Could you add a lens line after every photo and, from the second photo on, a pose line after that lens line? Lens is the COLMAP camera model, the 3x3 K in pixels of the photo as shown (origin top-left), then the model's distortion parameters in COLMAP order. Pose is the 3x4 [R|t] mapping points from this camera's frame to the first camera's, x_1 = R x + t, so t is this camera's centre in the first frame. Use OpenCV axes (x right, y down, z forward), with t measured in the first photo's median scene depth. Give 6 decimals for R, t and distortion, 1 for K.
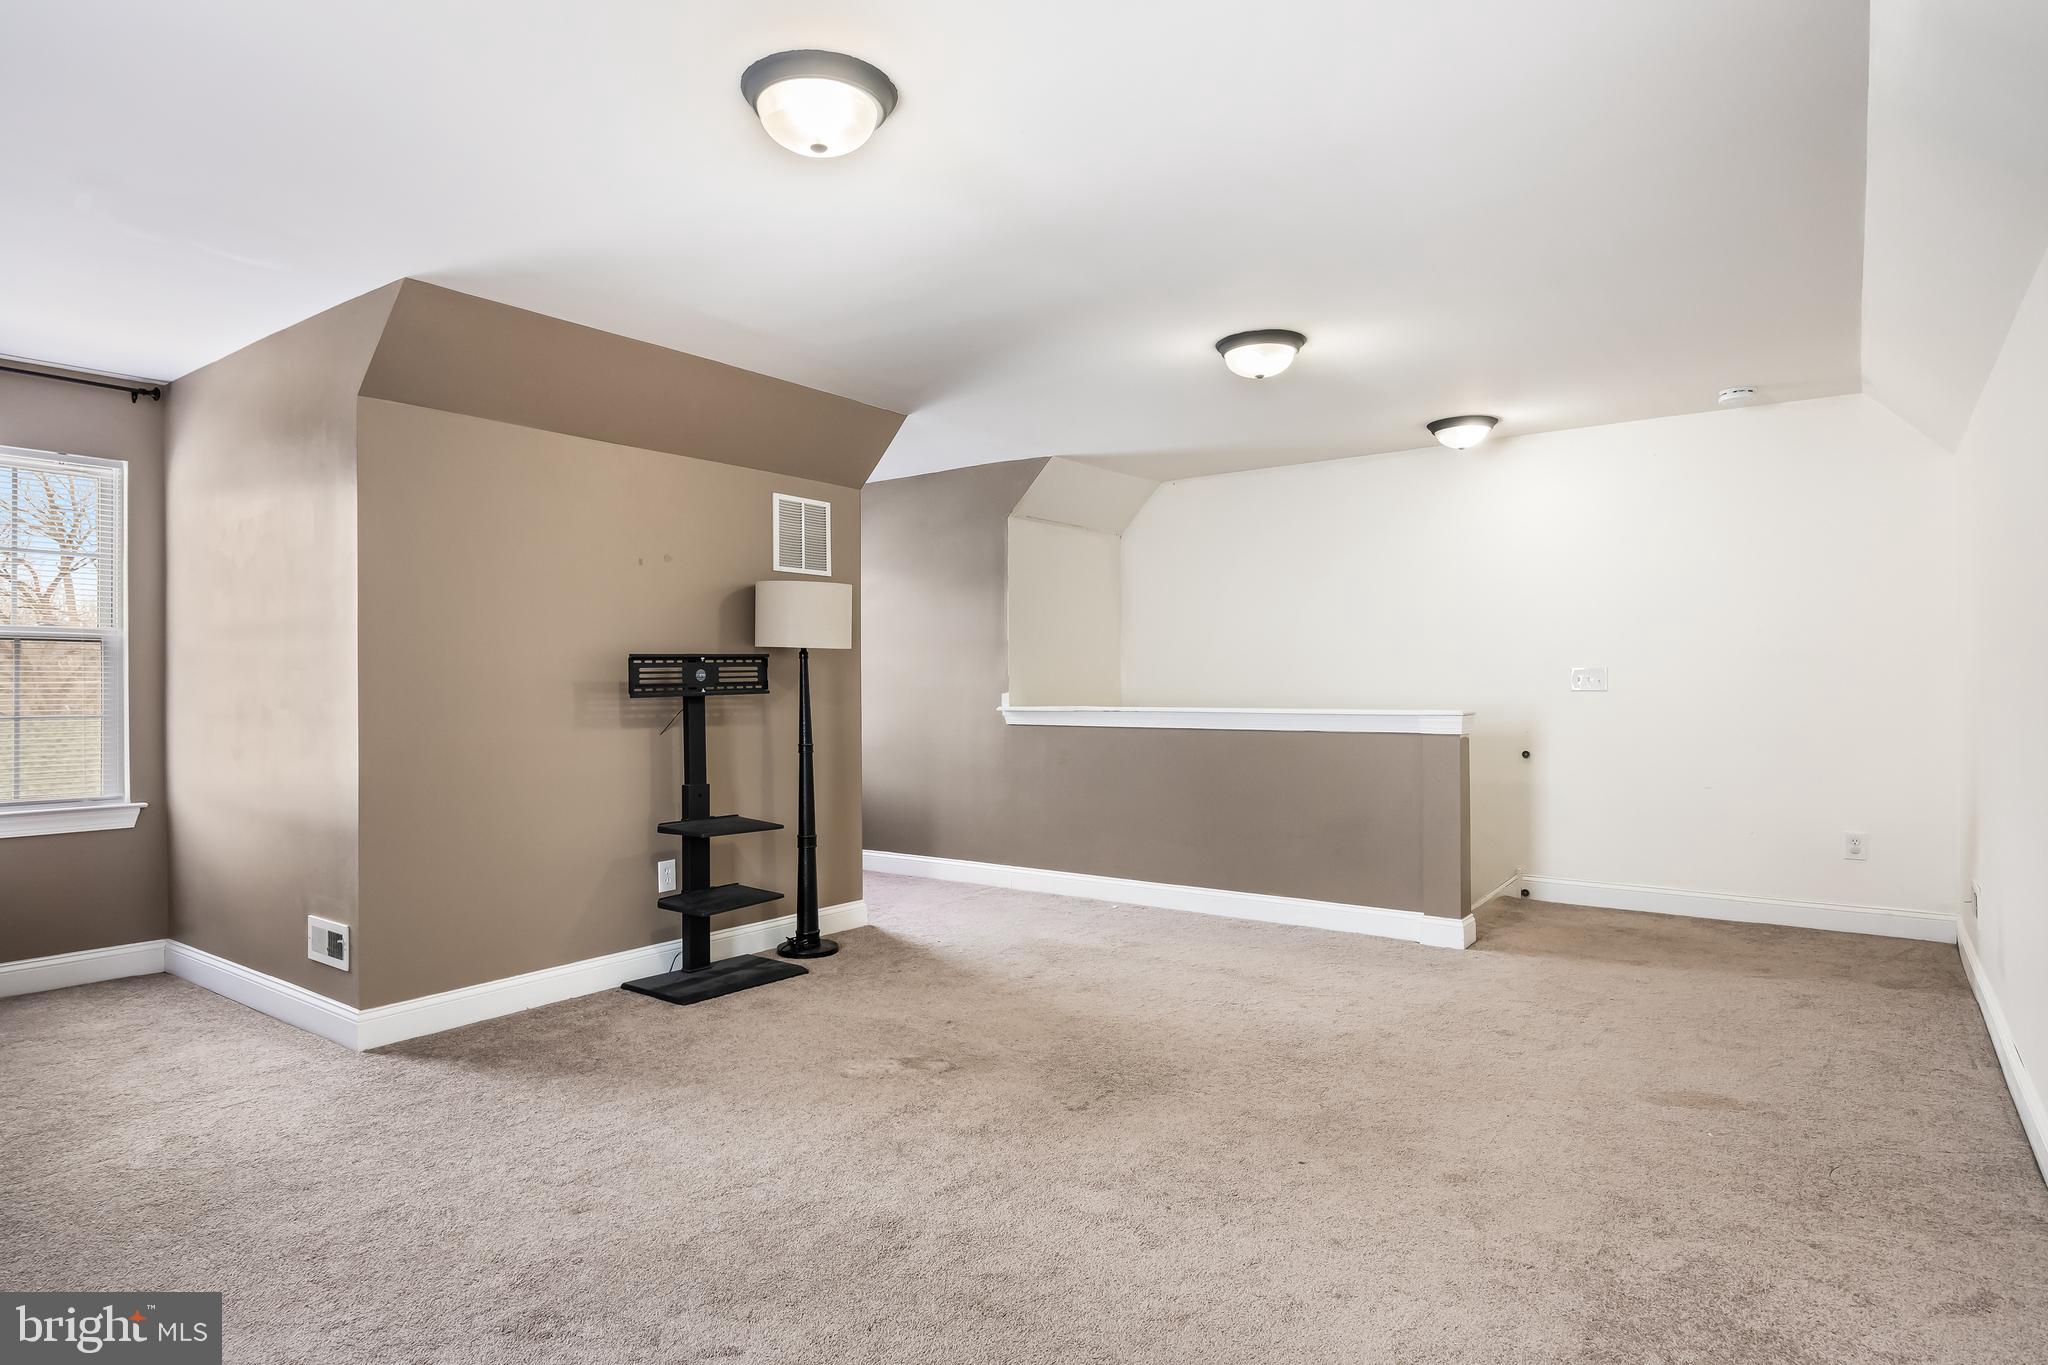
lens RADIAL K [[1130.9, 0, 1024.0], [0, 1130.9, 682.5], [0, 0, 1]] dist [0.000138, -0.000013]
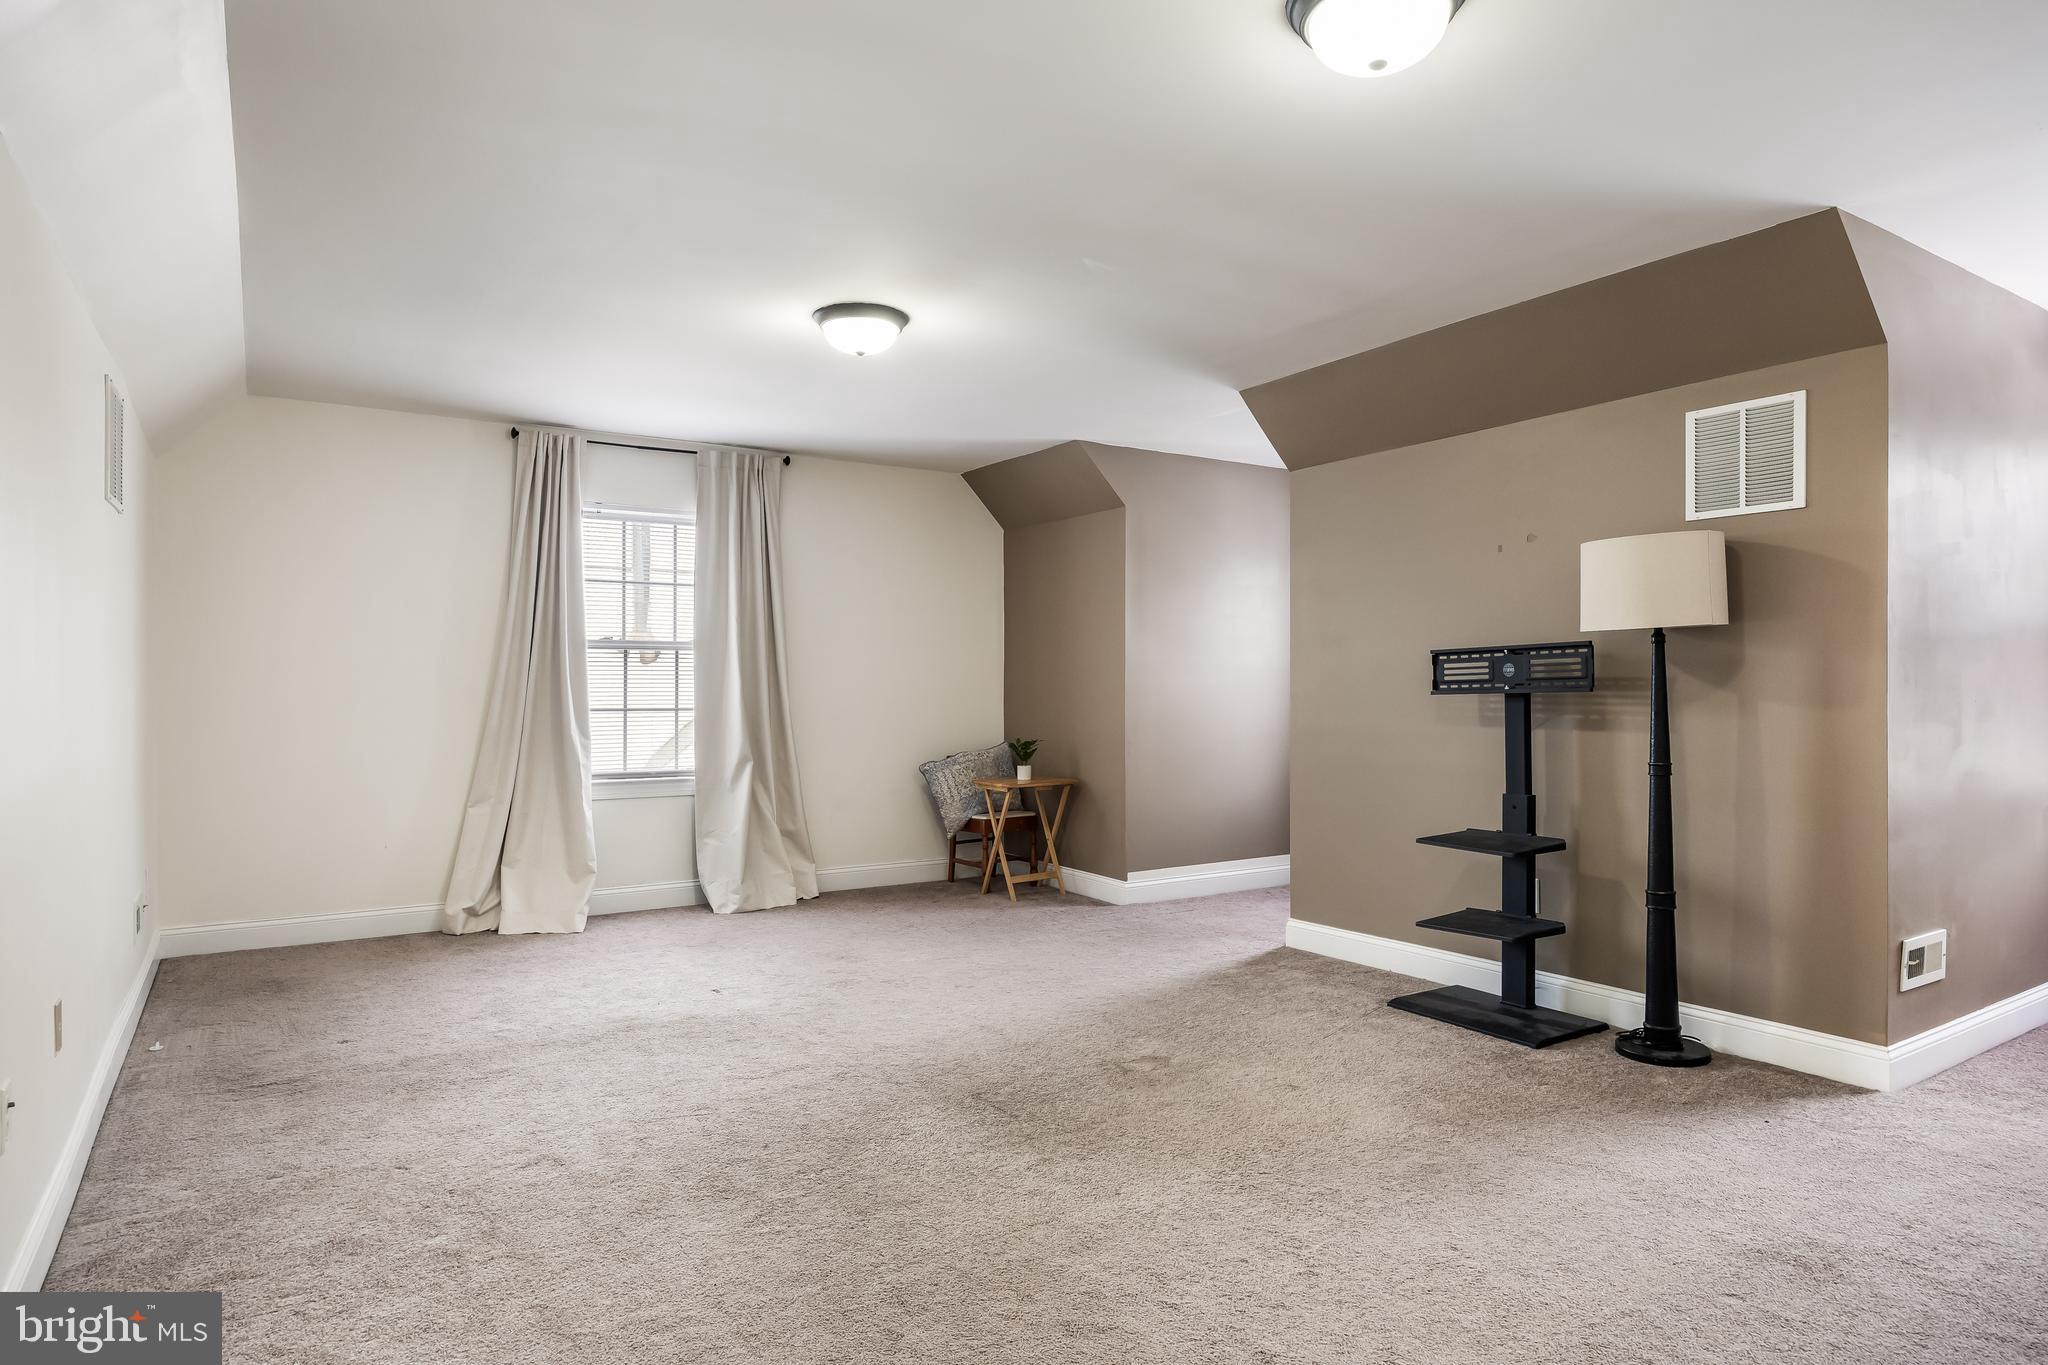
lens RADIAL K [[1162.4, 0, 1024.0], [0, 1162.4, 682.5], [0, 0, 1]] dist [-0.000679, -0.000109]
pose [[-0.353982, -0.004108, -0.935243, 0.689261], [0.003422, 0.999978, -0.005688, 0.007279], [0.935246, -0.005214, -0.353961, 0.960779]]
